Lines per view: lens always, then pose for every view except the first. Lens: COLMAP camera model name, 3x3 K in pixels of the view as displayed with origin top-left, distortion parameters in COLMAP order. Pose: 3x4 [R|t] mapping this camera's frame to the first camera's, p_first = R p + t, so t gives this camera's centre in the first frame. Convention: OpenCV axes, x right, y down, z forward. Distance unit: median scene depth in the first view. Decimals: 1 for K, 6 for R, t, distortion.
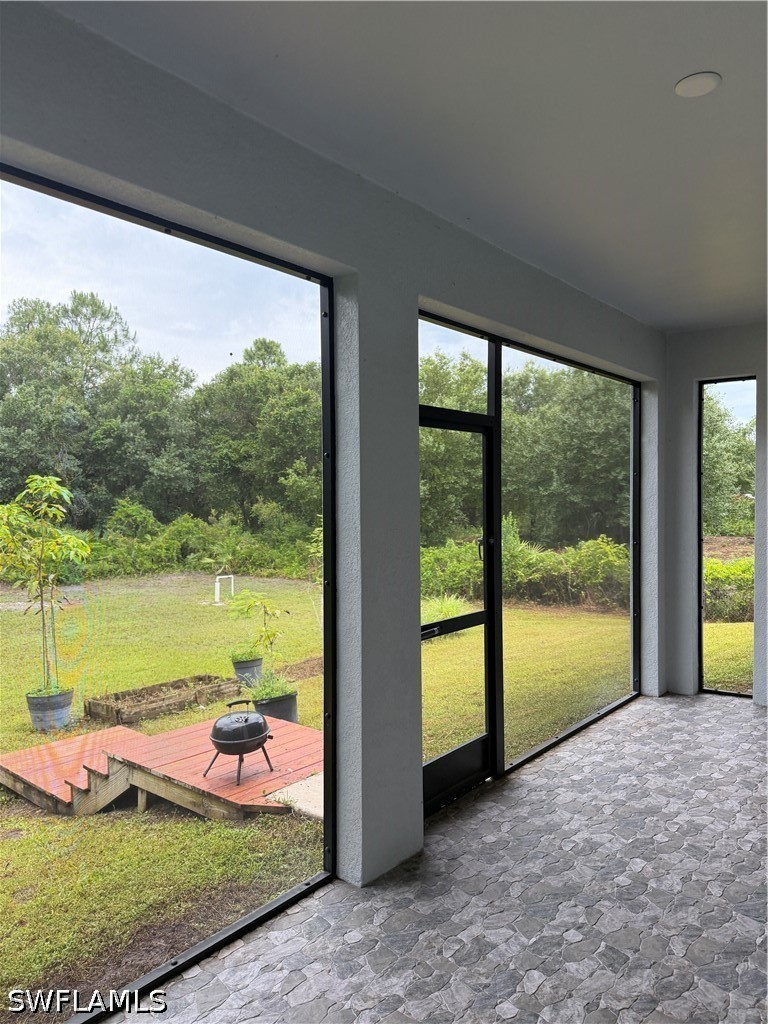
lens RADIAL K [[715.0, 0, 373.1], [0, 715.0, 519.1], [0, 0, 1]] dist [0.049616, -0.060107]
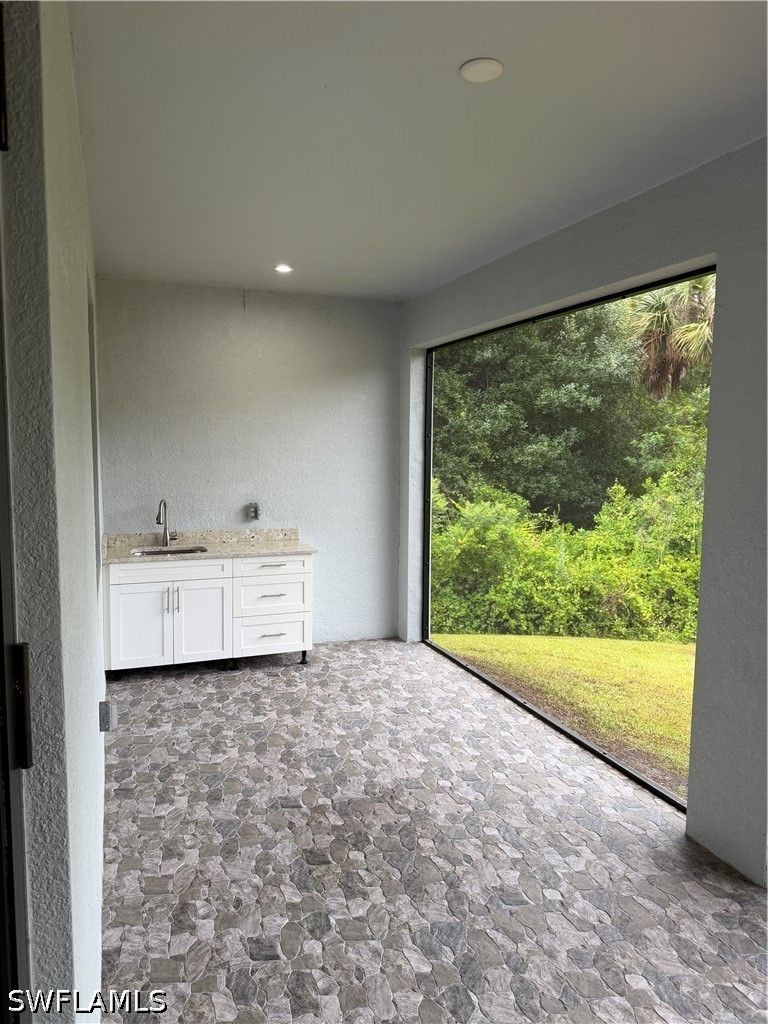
lens RADIAL K [[715.0, 0, 382.4], [0, 715.0, 511.6], [0, 0, 1]] dist [0.049616, -0.060107]
pose [[-0.503352, 0.088458, -0.859542, 1.265688], [-0.020235, 0.993267, 0.114070, -0.101200], [0.863845, 0.074810, -0.498173, 1.266724]]
